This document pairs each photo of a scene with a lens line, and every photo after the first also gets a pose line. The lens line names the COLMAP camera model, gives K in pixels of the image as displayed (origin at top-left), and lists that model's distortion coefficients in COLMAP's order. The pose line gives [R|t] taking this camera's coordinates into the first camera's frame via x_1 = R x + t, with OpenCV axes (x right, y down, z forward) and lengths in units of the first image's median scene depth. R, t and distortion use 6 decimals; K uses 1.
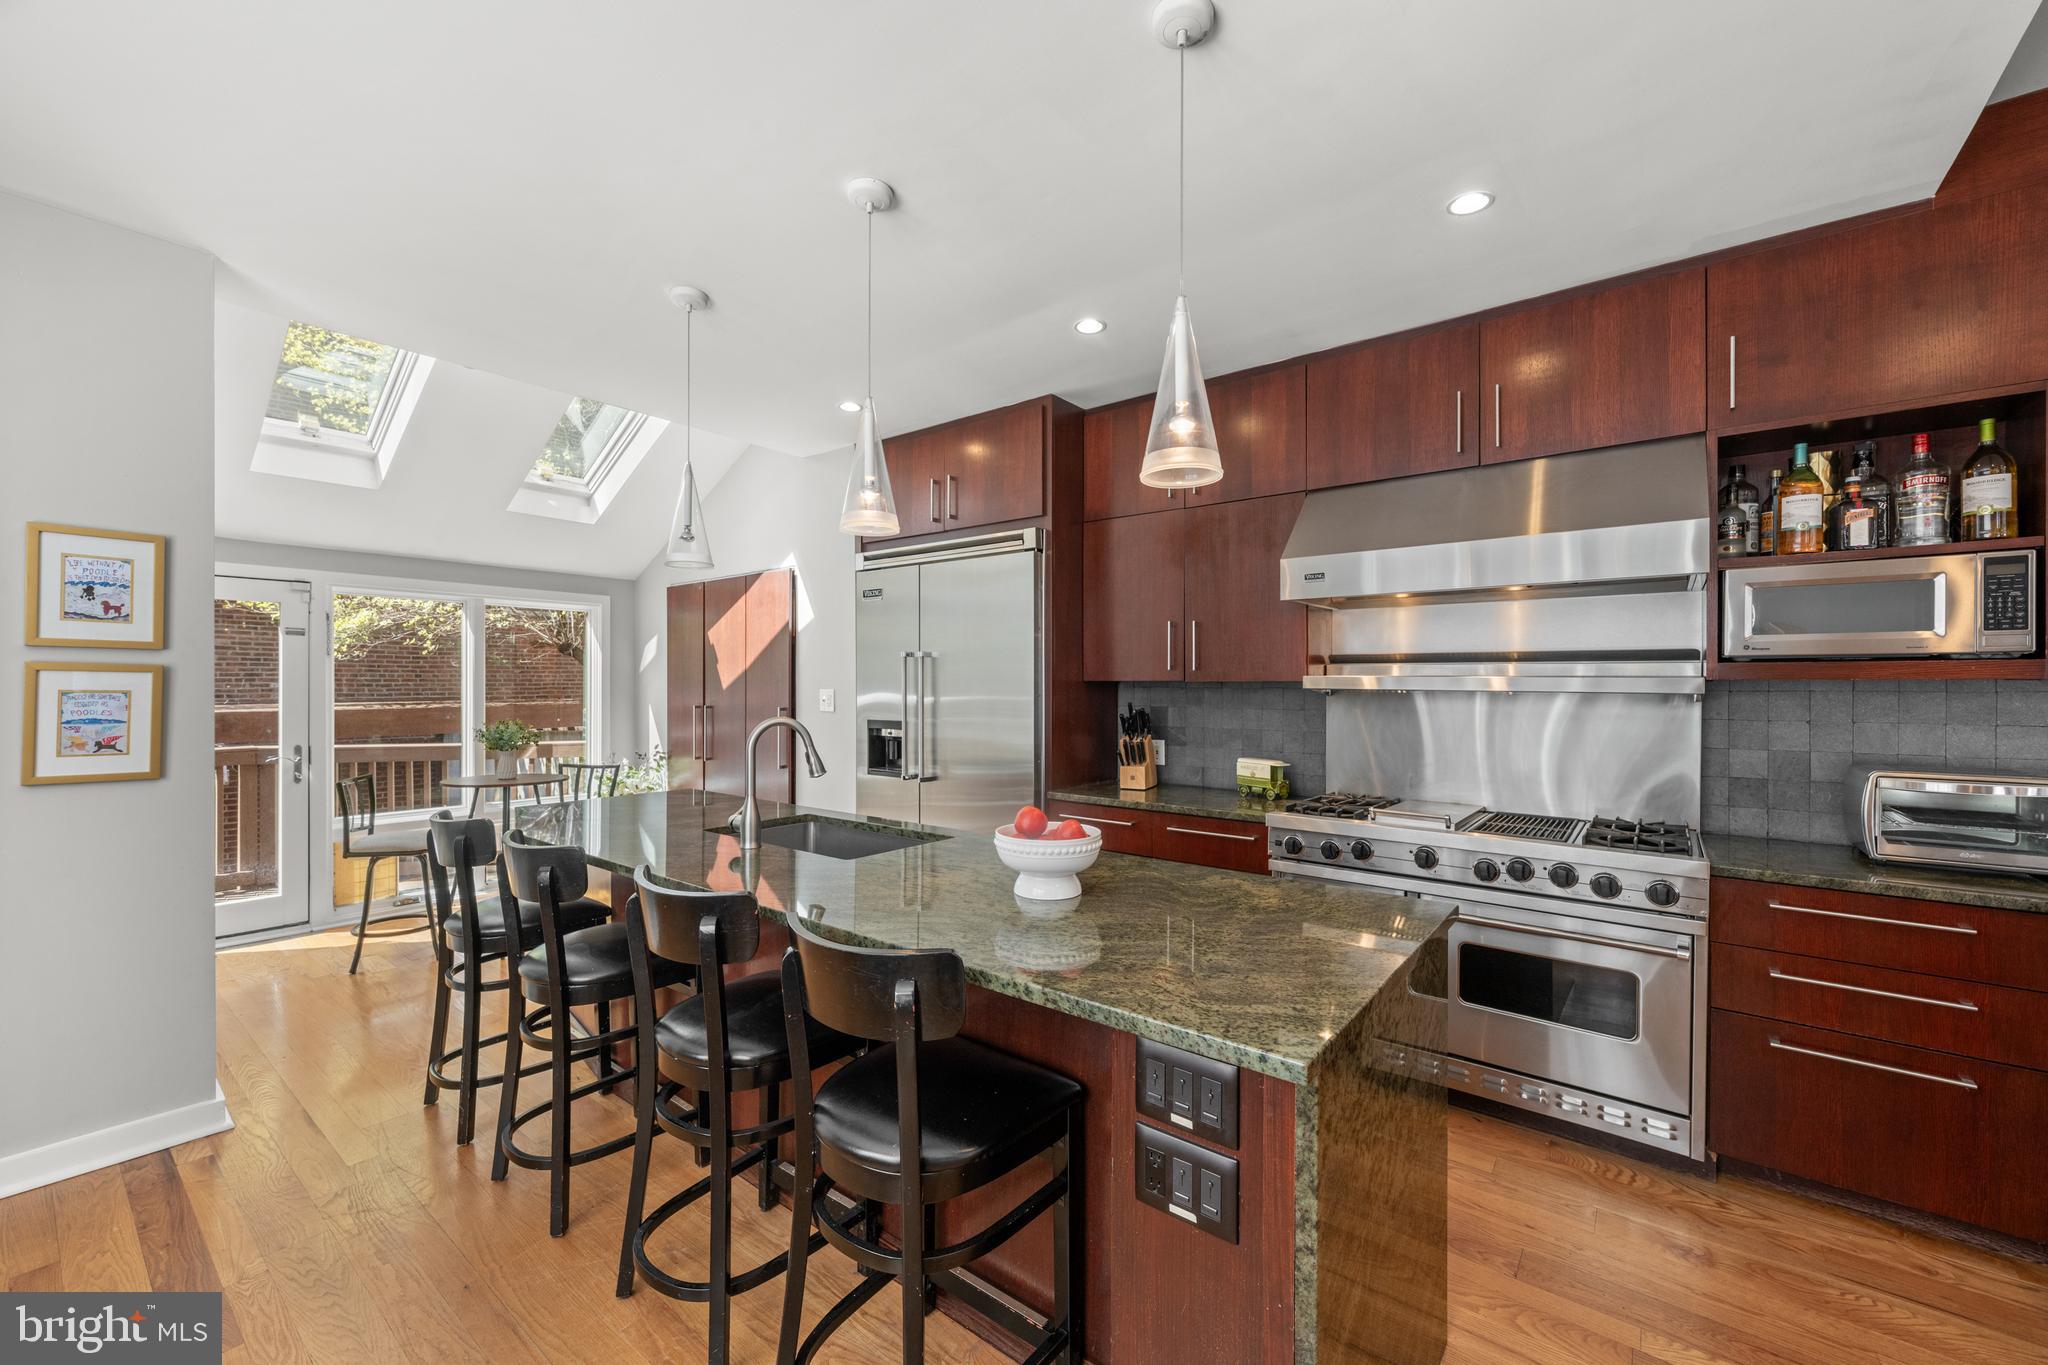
lens RADIAL K [[815.9, 0, 1020.6], [0, 815.9, 687.1], [0, 0, 1]] dist [0.000210, 0.000006]
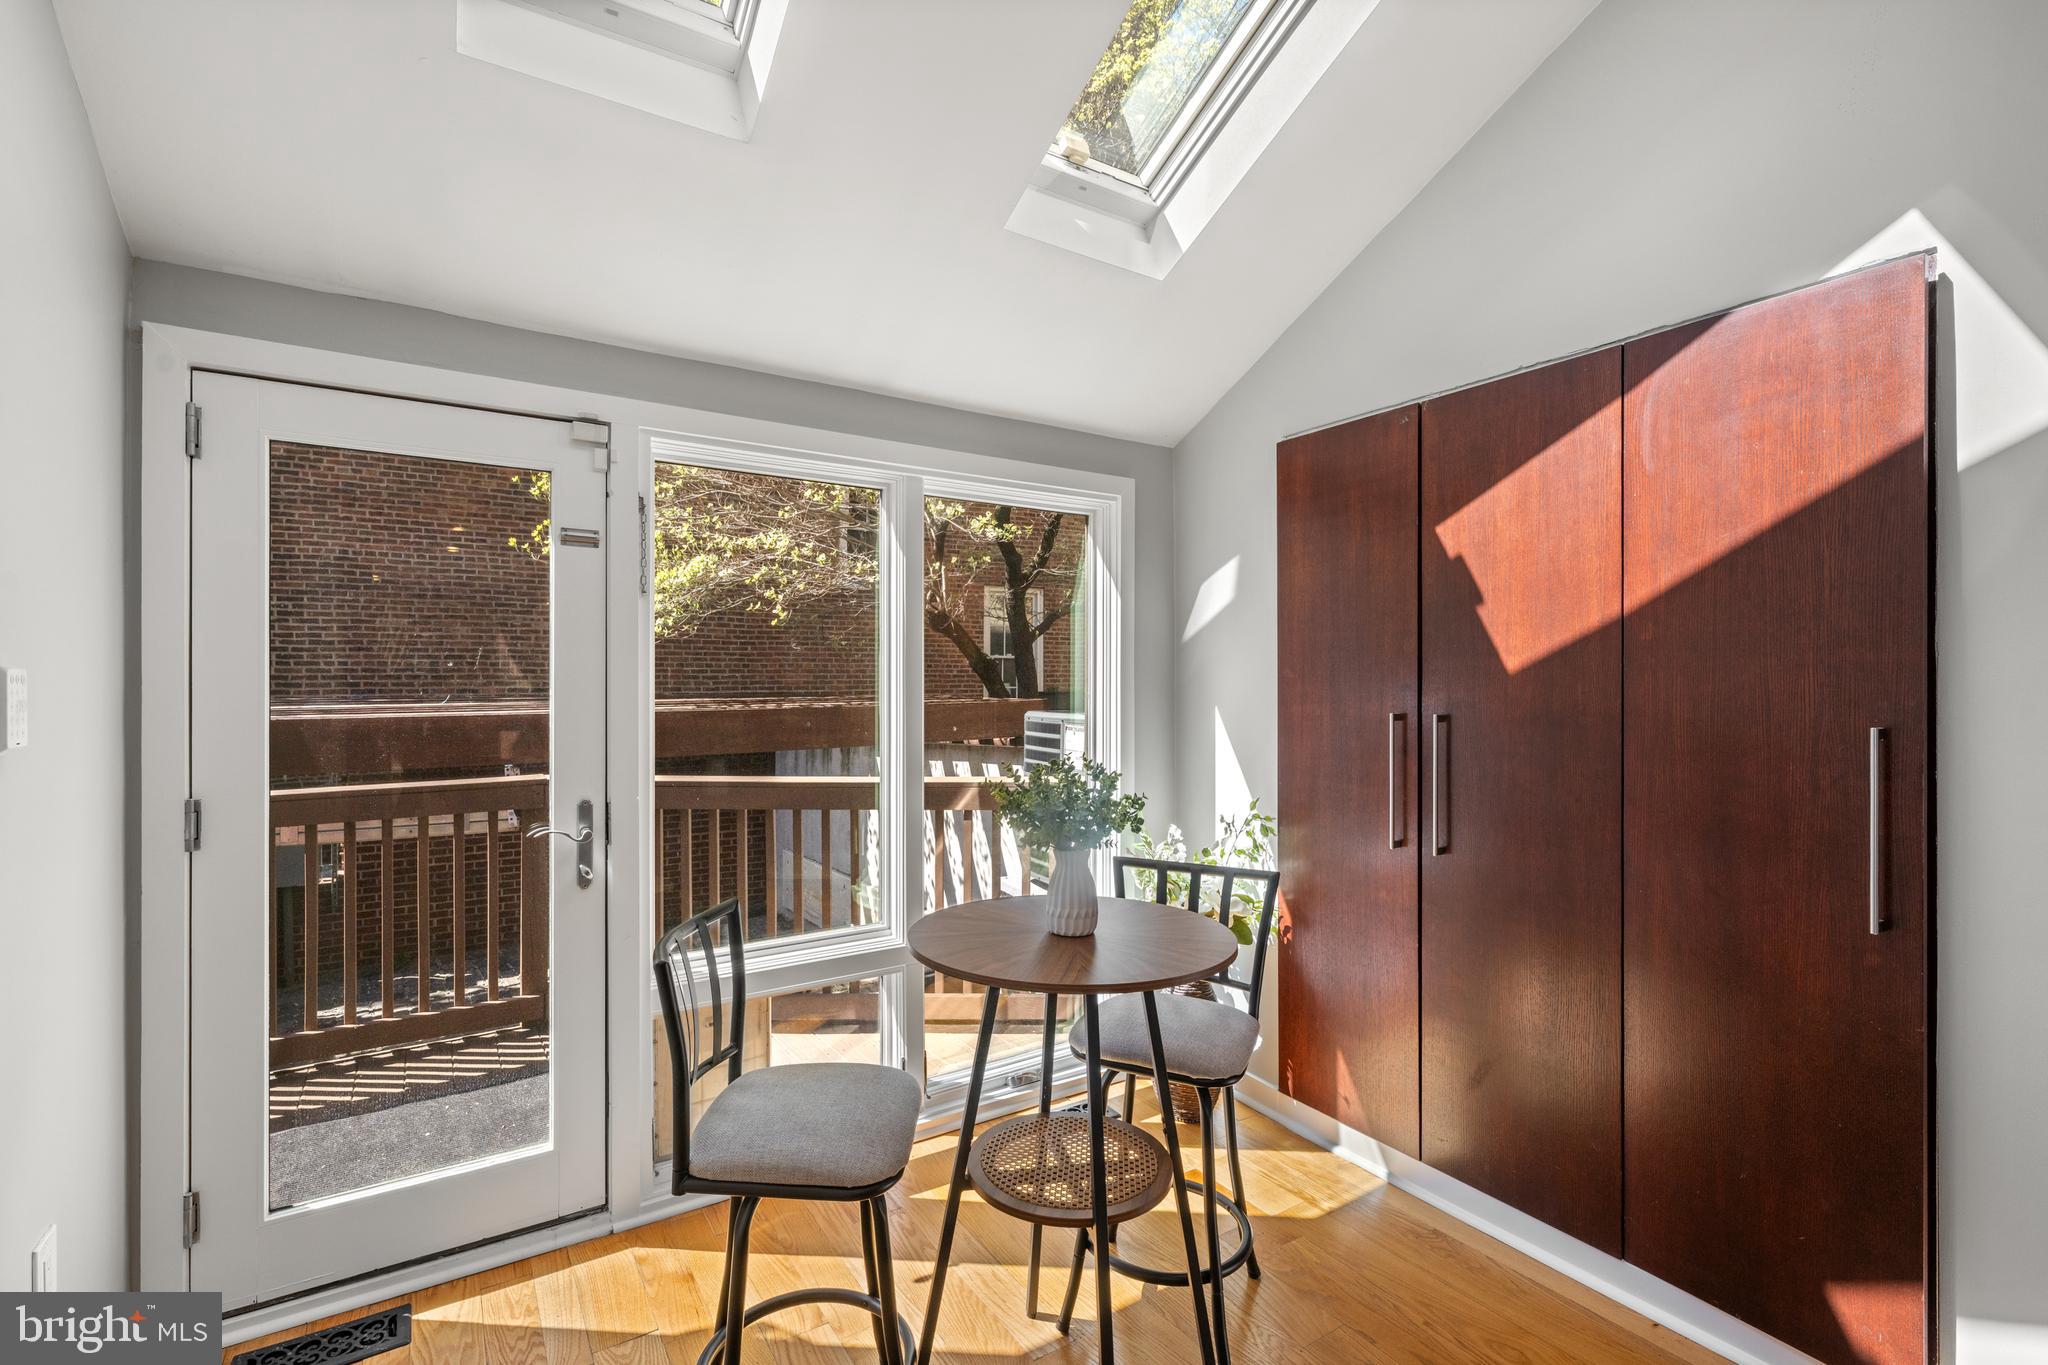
lens RADIAL K [[902.3, 0, 1024.0], [0, 902.3, 682.5], [0, 0, 1]] dist [0.000679, 0.000206]
pose [[0.949989, -0.000643, -0.312282, -0.447436], [0.000324, 0.999999, -0.001074, 0.008035], [0.312282, 0.000919, 0.949989, 0.537044]]
